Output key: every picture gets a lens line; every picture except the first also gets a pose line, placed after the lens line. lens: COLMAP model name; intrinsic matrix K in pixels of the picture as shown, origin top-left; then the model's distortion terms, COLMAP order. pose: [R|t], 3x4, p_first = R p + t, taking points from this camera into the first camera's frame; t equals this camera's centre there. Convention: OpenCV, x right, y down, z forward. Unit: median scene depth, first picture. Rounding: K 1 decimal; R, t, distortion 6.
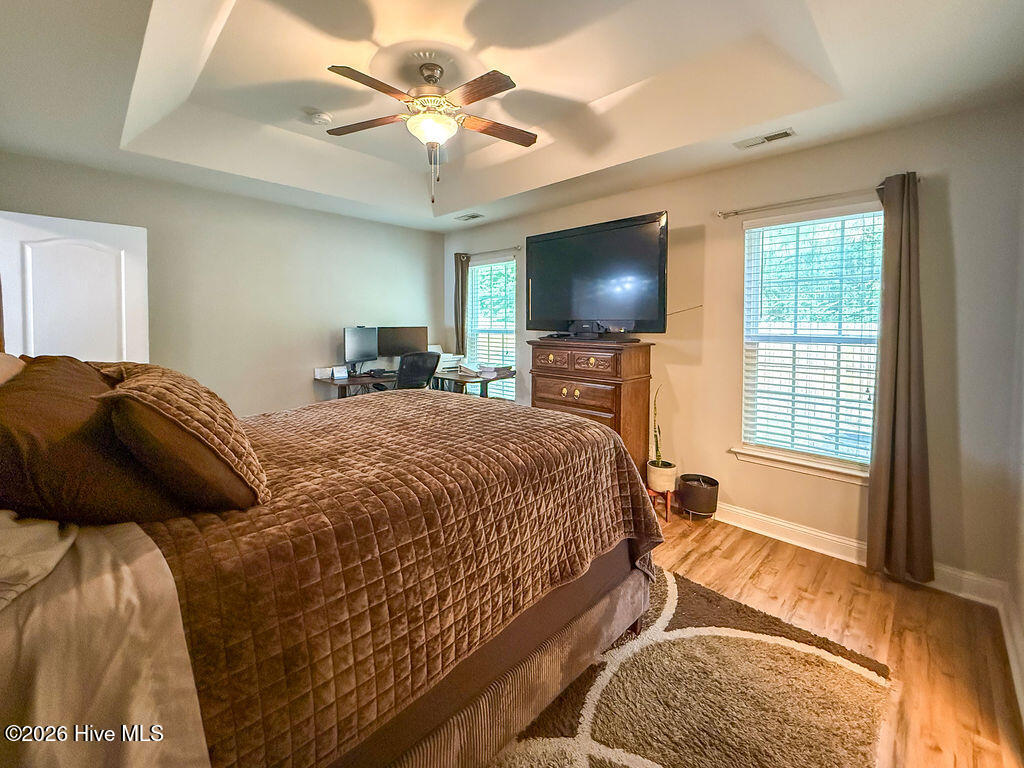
lens RADIAL K [[452.1, 0, 456.1], [0, 452.1, 341.4], [0, 0, 1]] dist [-0.002116, -0.000362]
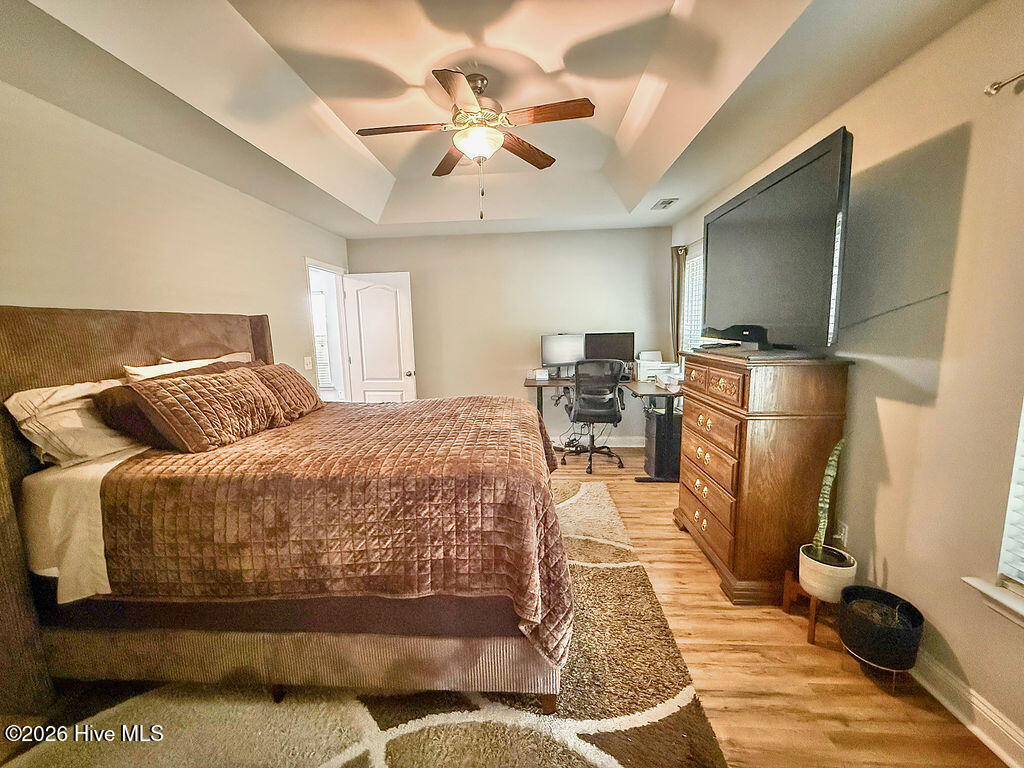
lens RADIAL K [[409.5, 0, 505.9], [0, 409.5, 383.6], [0, 0, 1]] dist [-0.001331, -0.000182]
pose [[0.668392, 0.076457, -0.739869, 0.599099], [0.007918, 0.993915, 0.109863, -0.031128], [0.743767, -0.079289, 0.663720, 0.337932]]
